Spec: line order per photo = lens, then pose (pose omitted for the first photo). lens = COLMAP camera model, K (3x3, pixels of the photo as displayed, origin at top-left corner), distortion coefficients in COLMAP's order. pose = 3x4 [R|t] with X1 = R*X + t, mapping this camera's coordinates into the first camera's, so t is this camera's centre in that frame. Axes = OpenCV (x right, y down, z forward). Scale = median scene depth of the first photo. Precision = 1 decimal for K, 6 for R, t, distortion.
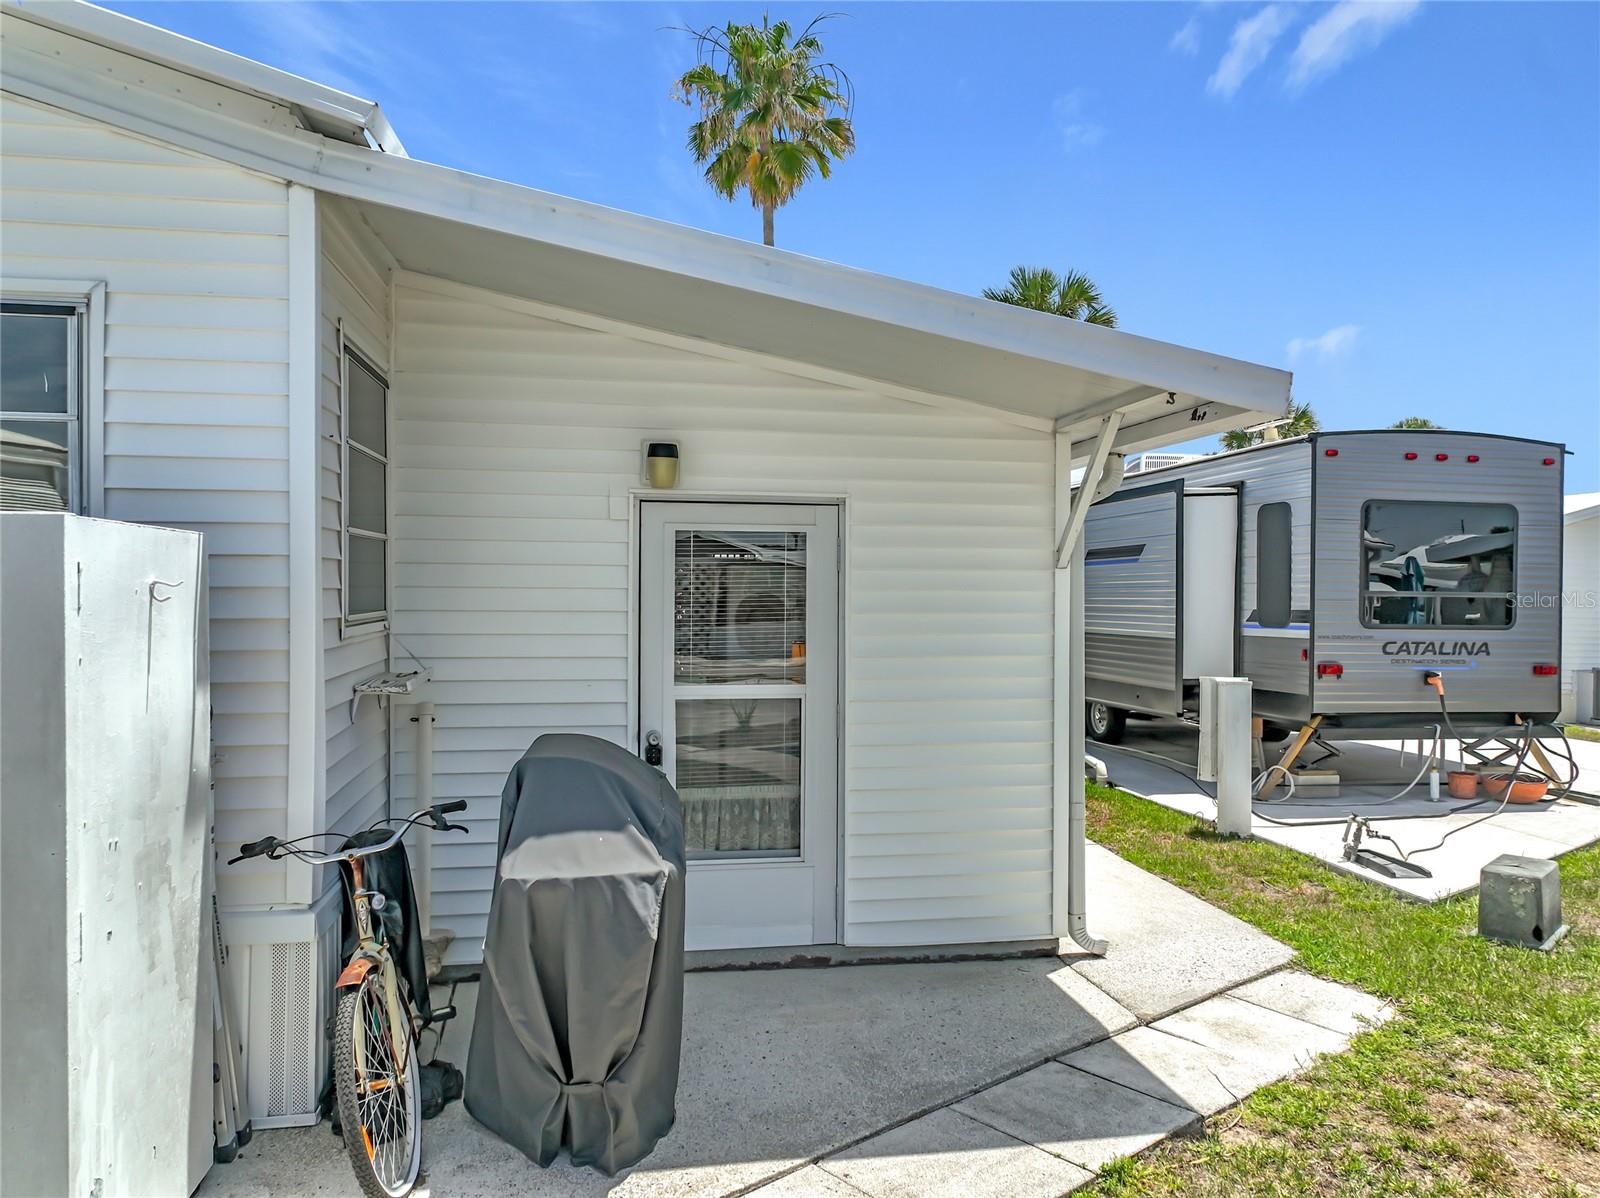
lens RADIAL K [[1170.9, 0, 814.8], [0, 1170.9, 592.7], [0, 0, 1]] dist [-0.000793, 0.027695]
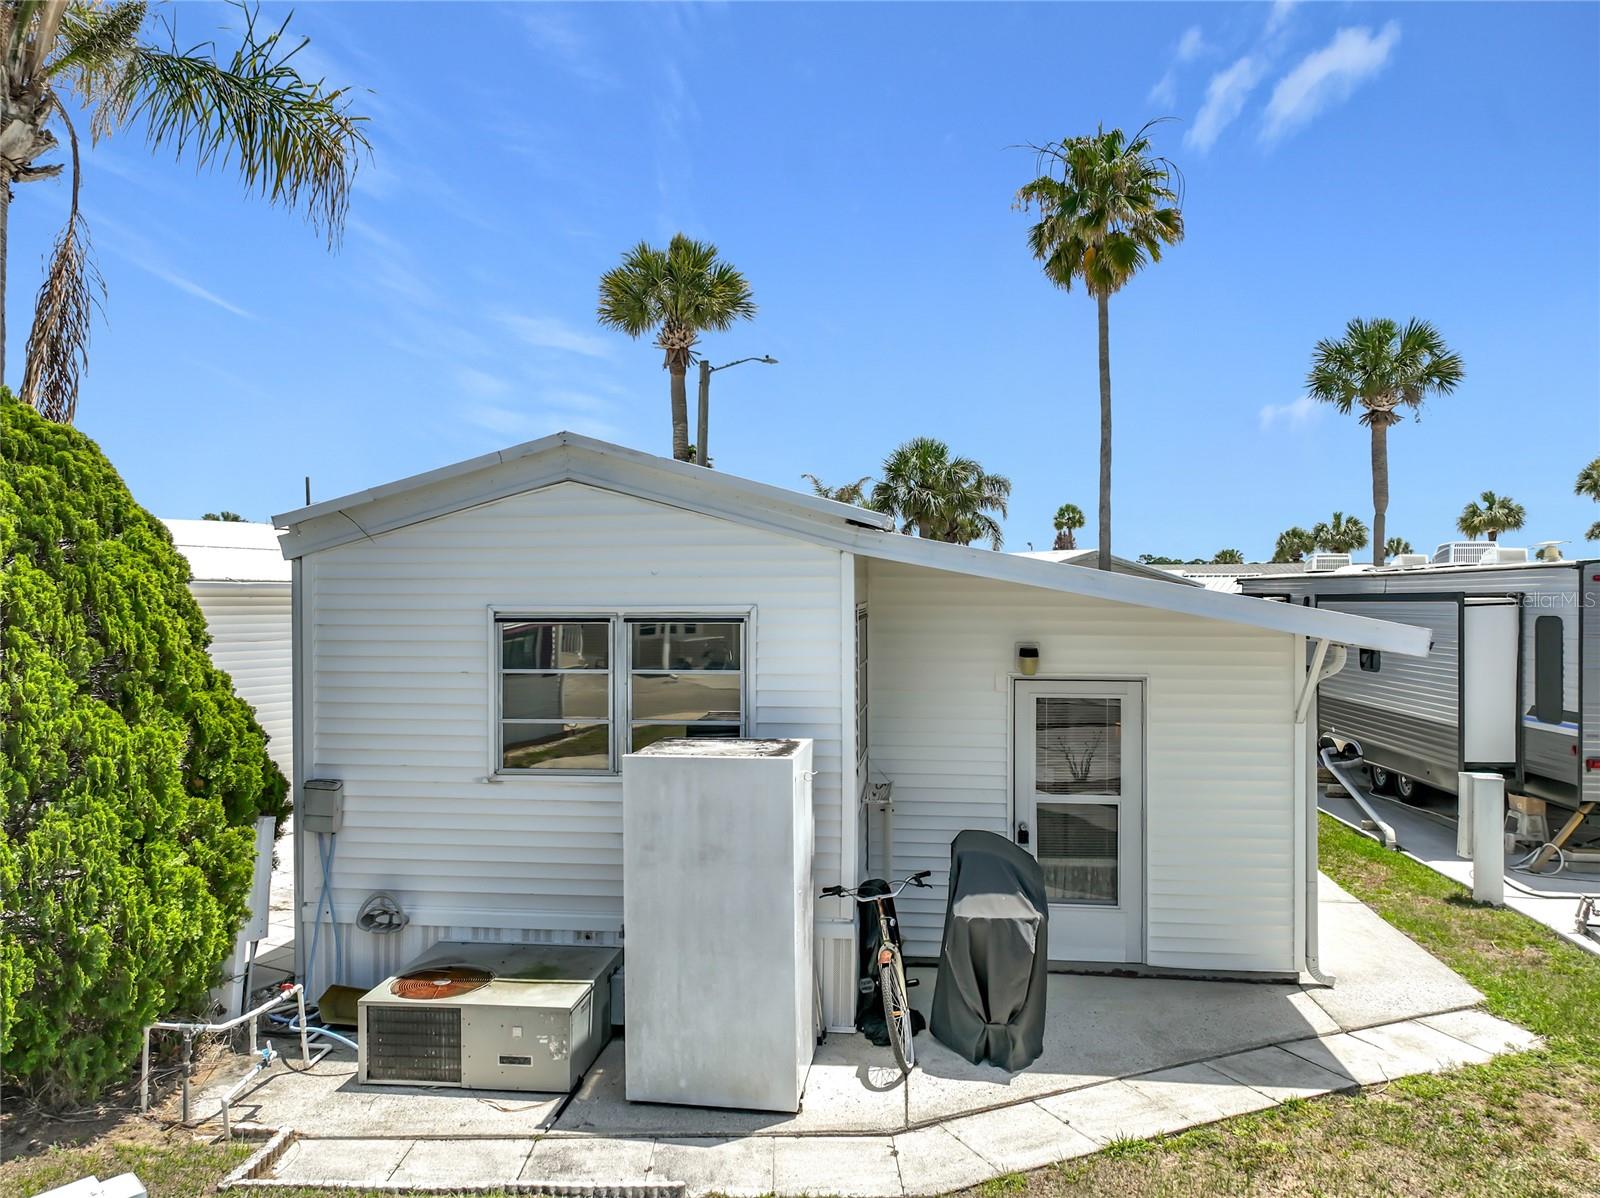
lens RADIAL K [[1170.9, 0, 814.8], [0, 1170.9, 592.7], [0, 0, 1]] dist [-0.000793, 0.027695]
pose [[0.959629, -0.003811, -0.281243, 0.041760], [0.003528, 0.999993, -0.001513, -0.194537], [0.281247, 0.000459, 0.959635, -0.626364]]
